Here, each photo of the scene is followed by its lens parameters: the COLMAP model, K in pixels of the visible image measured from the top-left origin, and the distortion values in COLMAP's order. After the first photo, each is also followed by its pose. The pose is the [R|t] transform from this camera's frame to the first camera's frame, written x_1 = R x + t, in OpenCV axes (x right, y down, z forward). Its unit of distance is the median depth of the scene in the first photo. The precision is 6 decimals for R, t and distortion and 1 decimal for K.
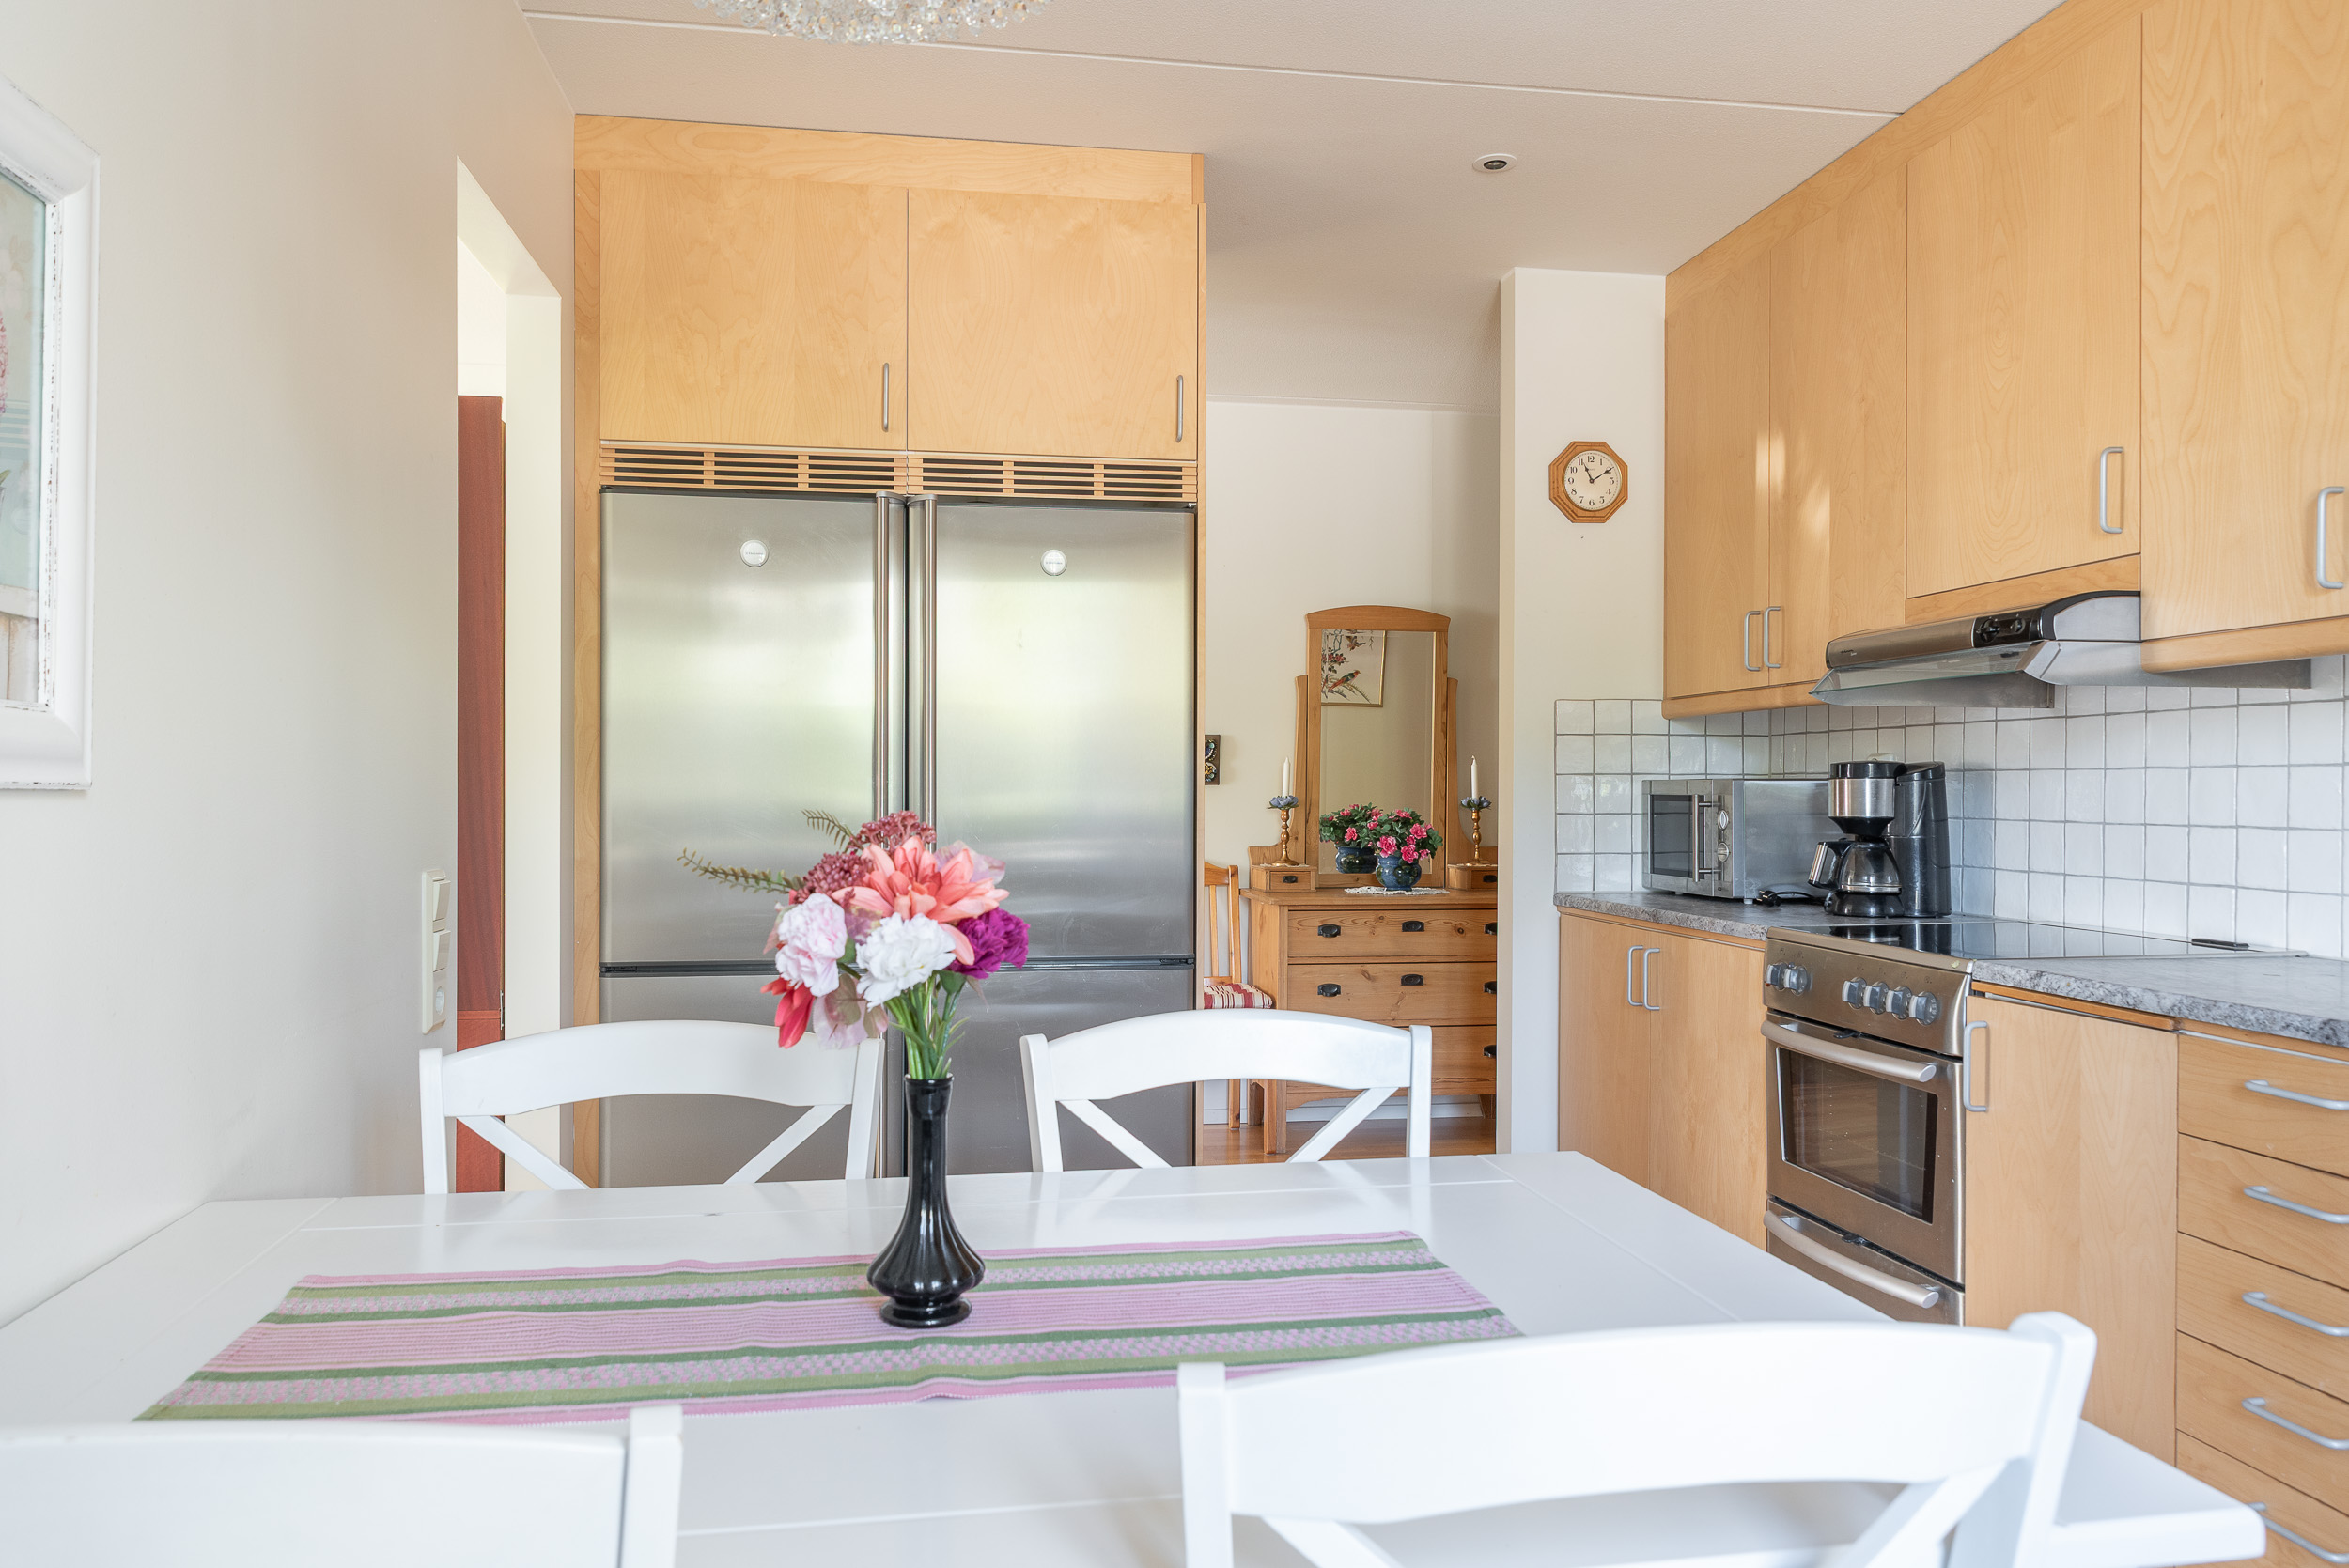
lens RADIAL K [[1597.4, 0, 1180.9], [0, 1597.4, 779.7], [0, 0, 1]] dist [0.005941, -0.001992]
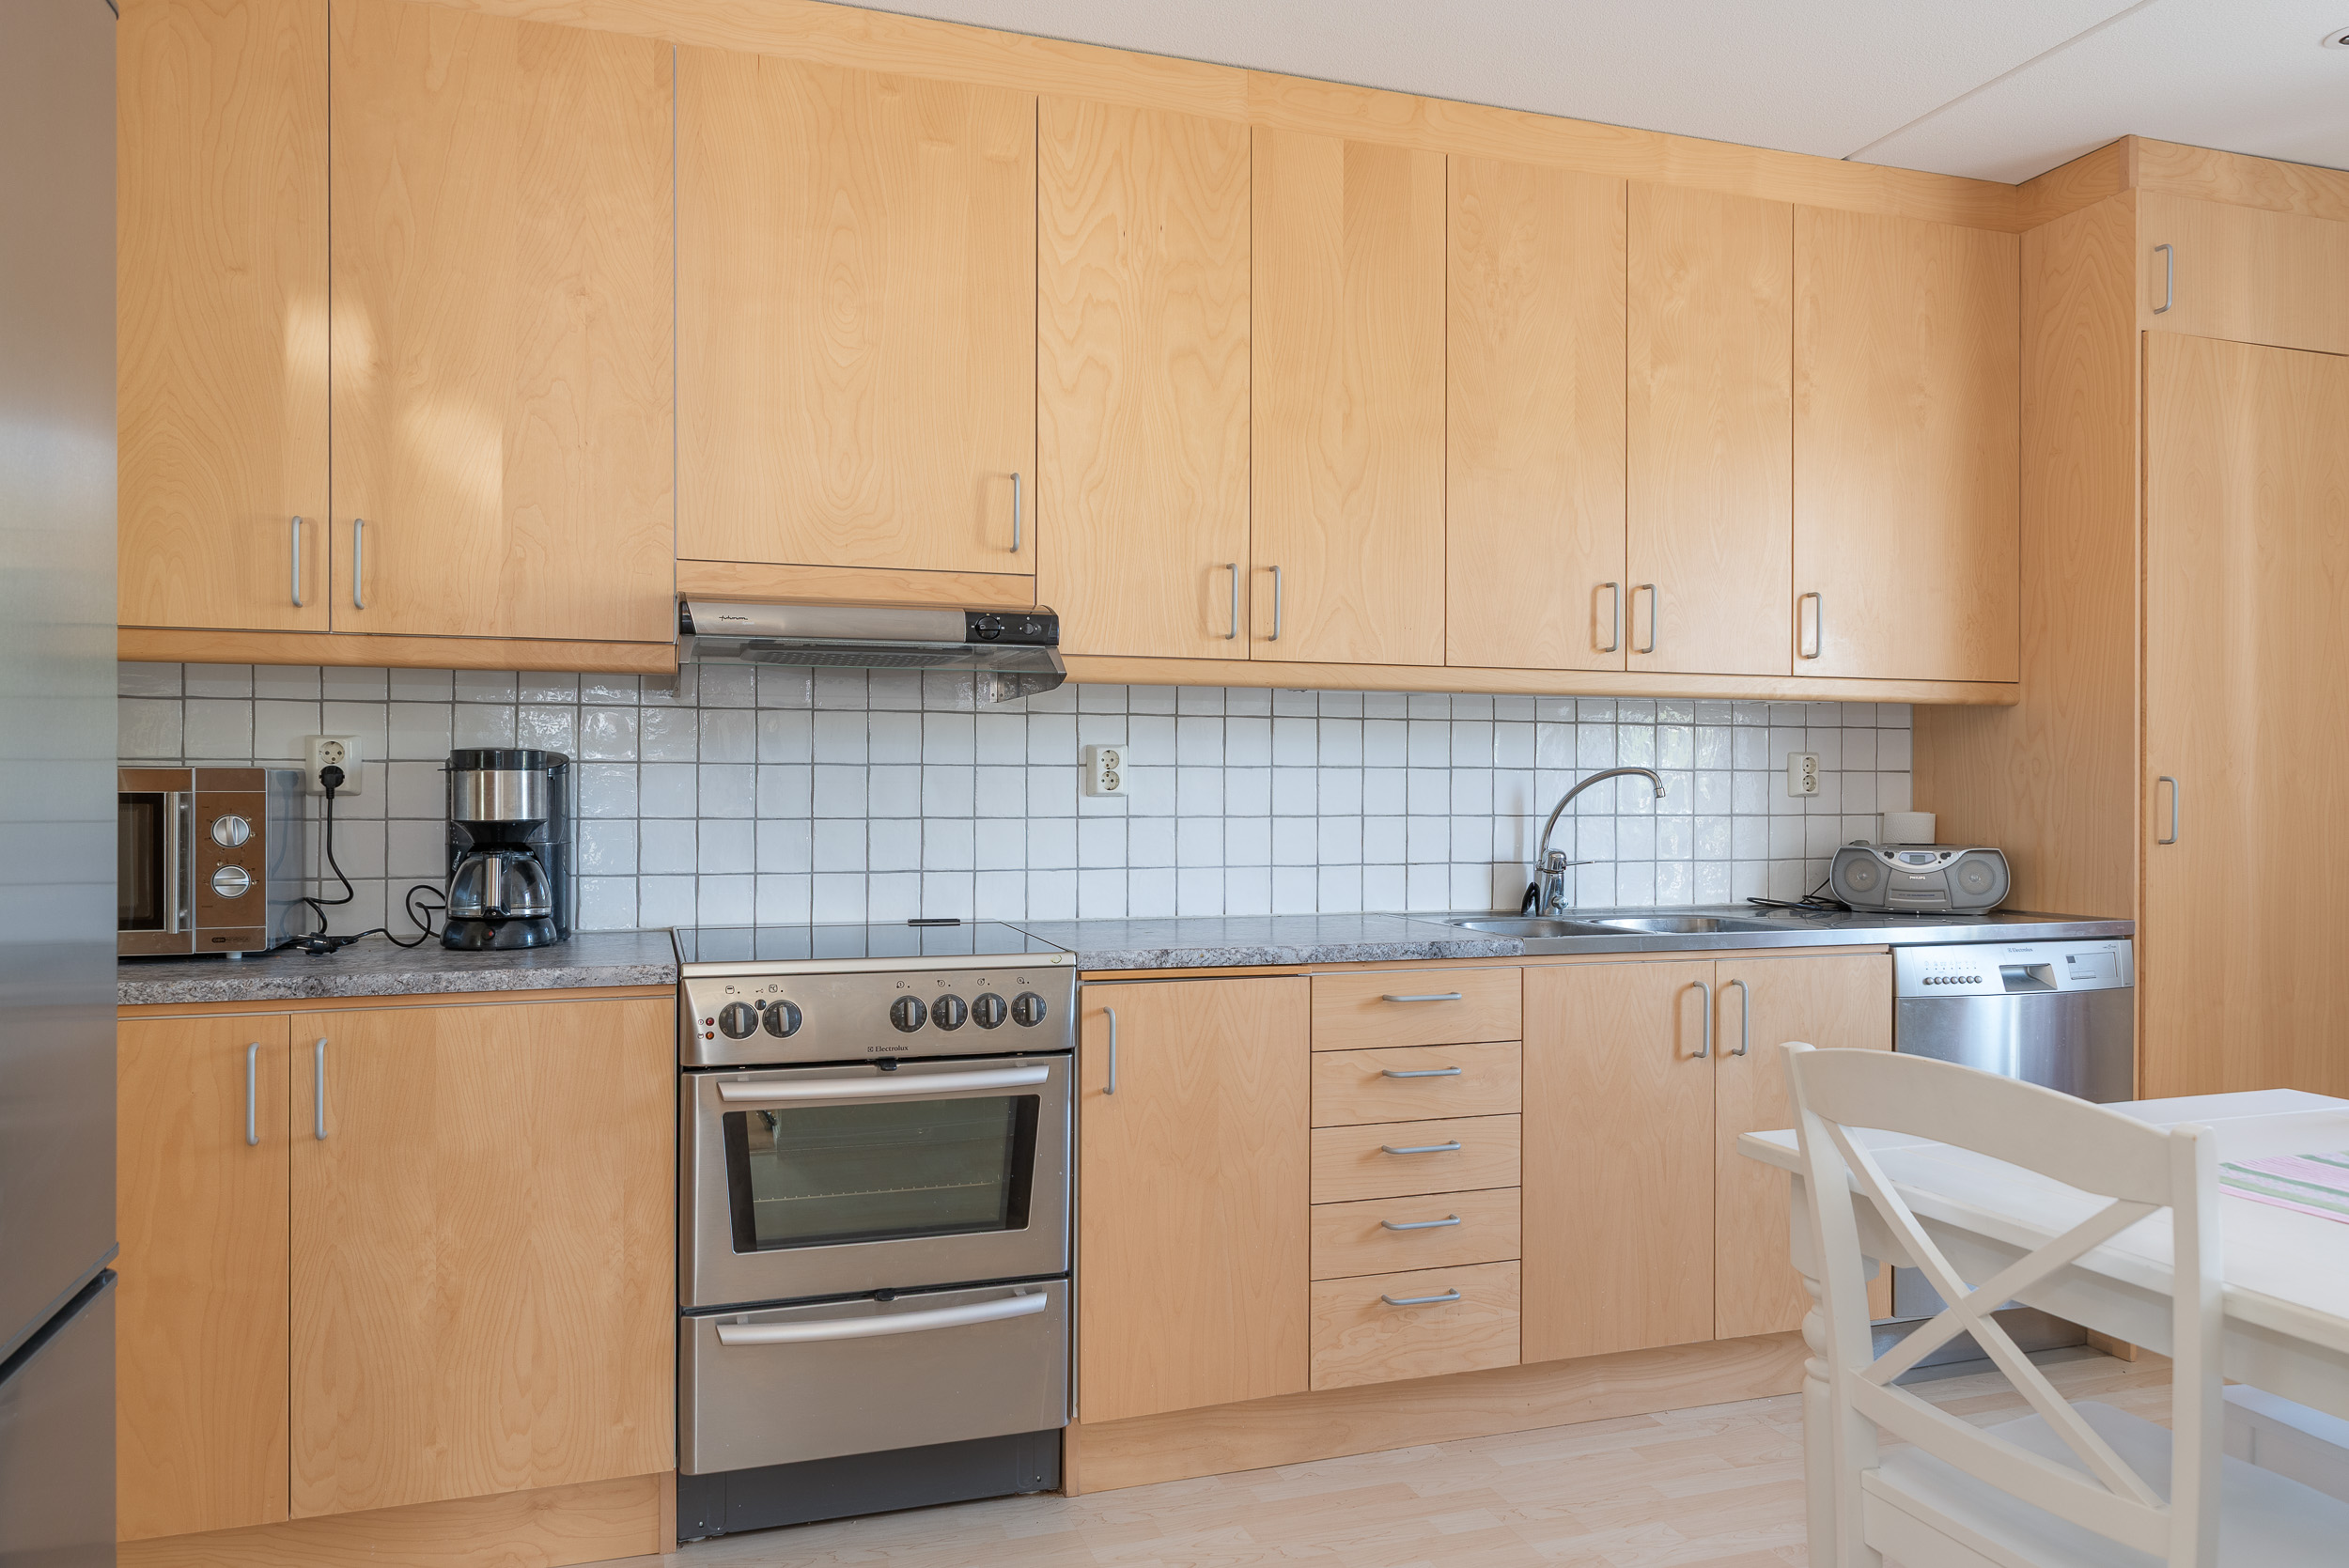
lens RADIAL K [[1597.3, 0, 1171.0], [0, 1597.3, 779.7], [0, 0, 1]] dist [0.000369, 0.004816]
pose [[-0.164703, 0.003496, 0.986337, -0.509774], [-0.009540, 0.999941, -0.005137, 0.006319], [-0.986297, -0.010256, -0.164660, 1.068920]]
